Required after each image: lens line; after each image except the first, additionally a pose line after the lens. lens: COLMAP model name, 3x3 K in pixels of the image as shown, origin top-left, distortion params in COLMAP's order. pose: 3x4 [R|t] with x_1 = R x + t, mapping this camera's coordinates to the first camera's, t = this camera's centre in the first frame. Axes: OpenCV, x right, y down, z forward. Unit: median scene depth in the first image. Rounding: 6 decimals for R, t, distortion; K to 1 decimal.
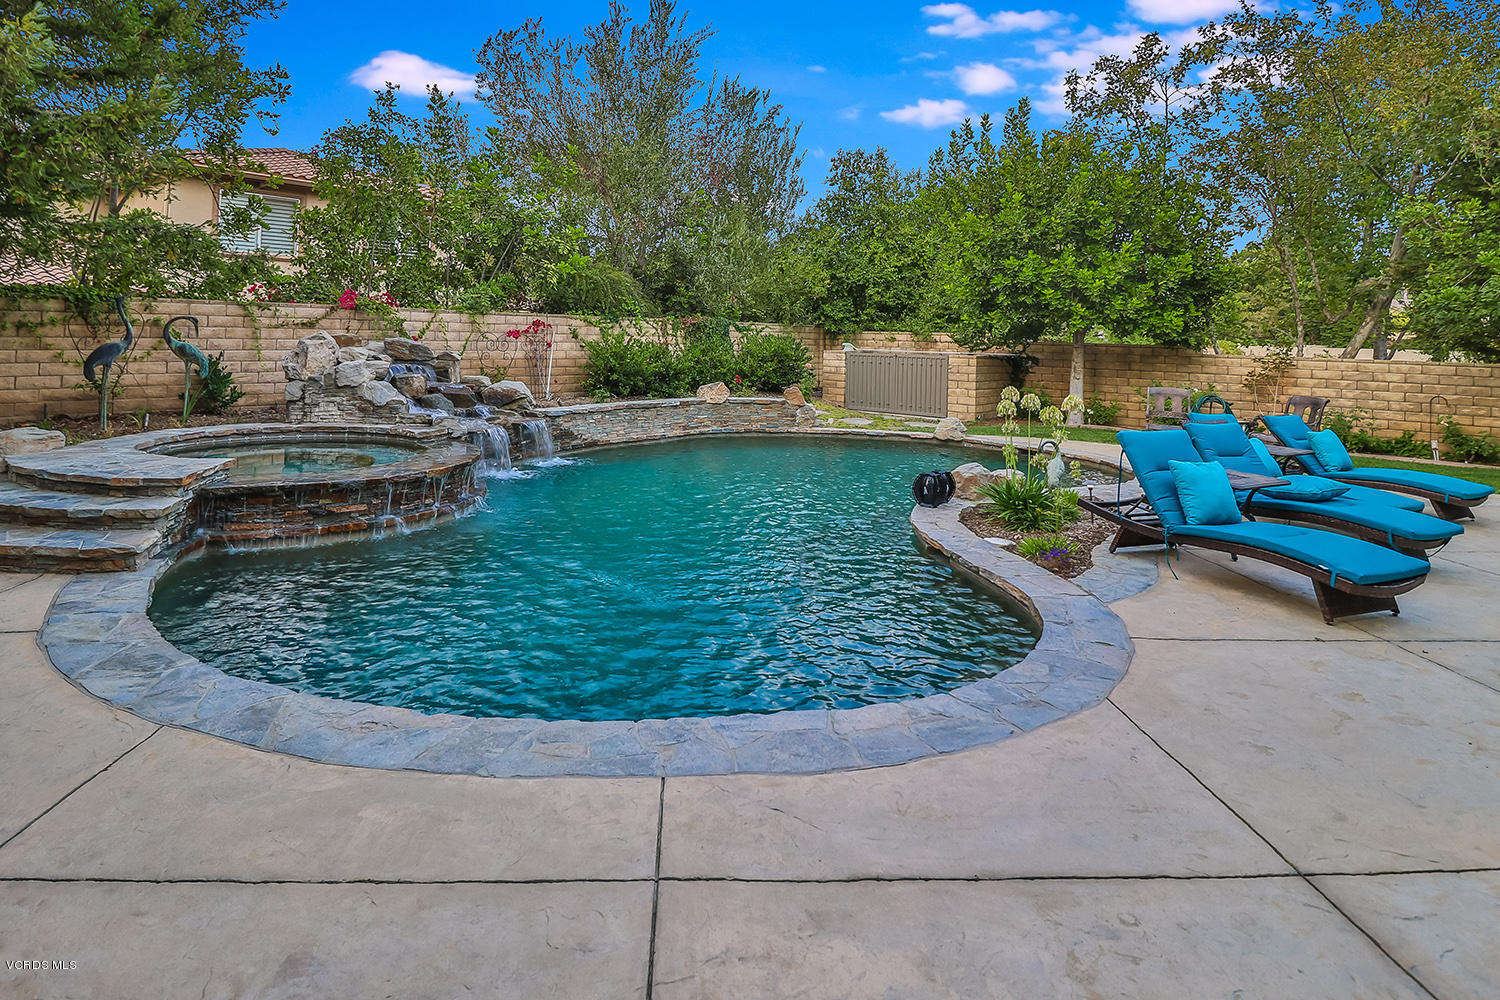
lens RADIAL K [[812.2, 0, 771.2], [0, 812.2, 406.6], [0, 0, 1]] dist [-0.016111, -0.001339]
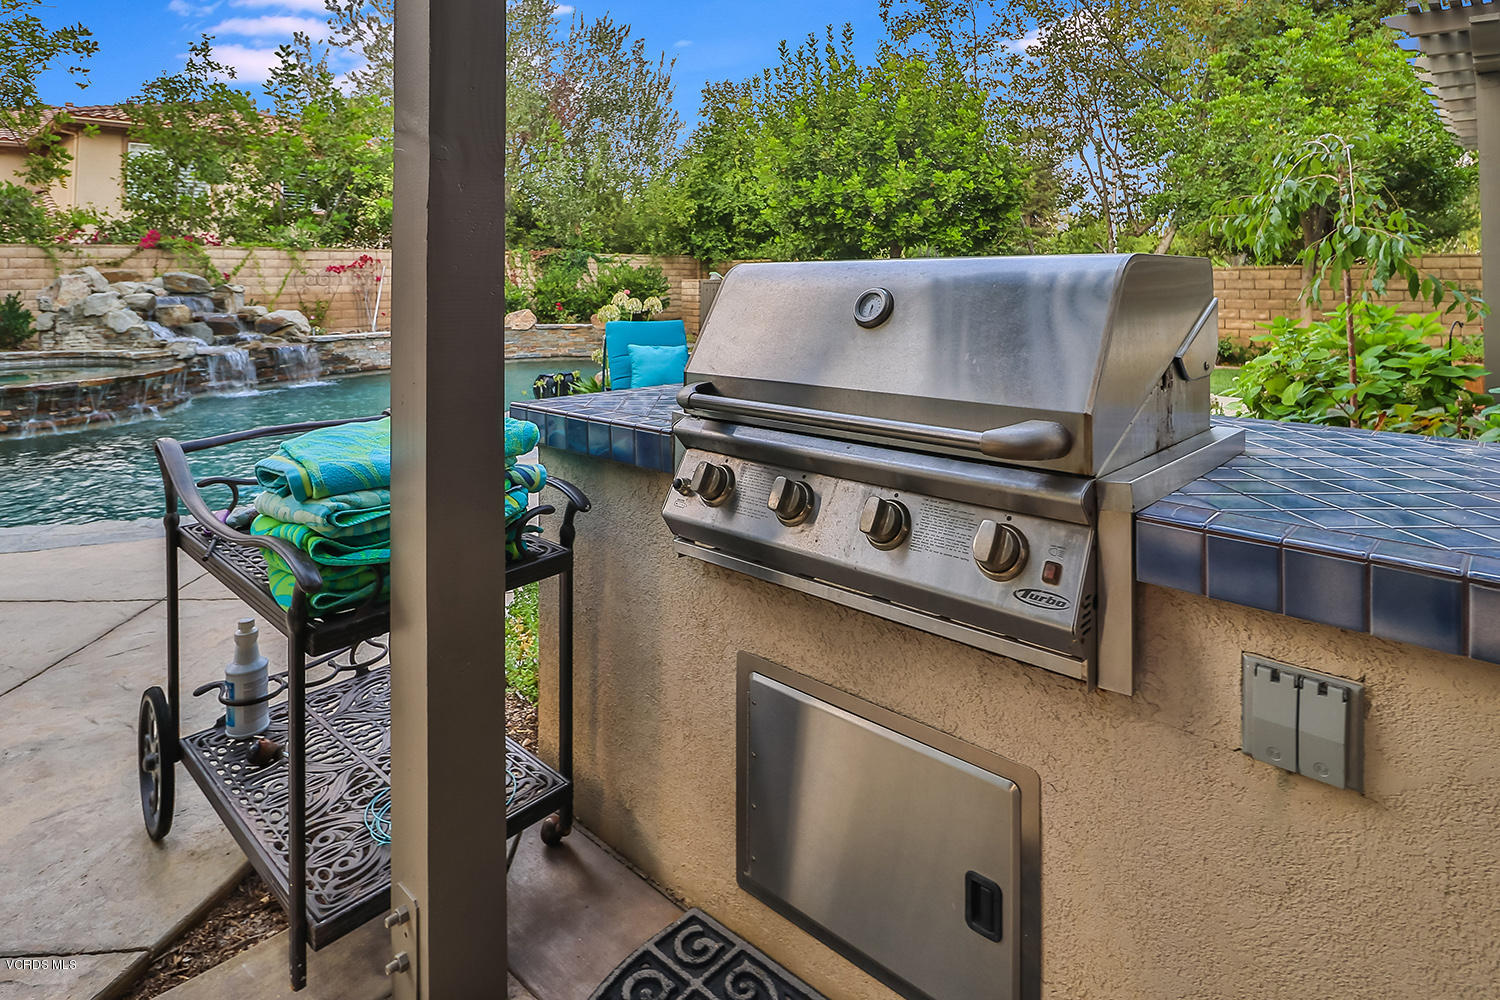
lens RADIAL K [[837.4, 0, 790.3], [0, 837.4, 356.3], [0, 0, 1]] dist [-0.014345, -0.003326]
pose [[0.999070, -0.027033, -0.033604, 0.318249], [0.027247, 0.999611, 0.005931, 0.034270], [0.033430, -0.006841, 0.999418, -0.059583]]
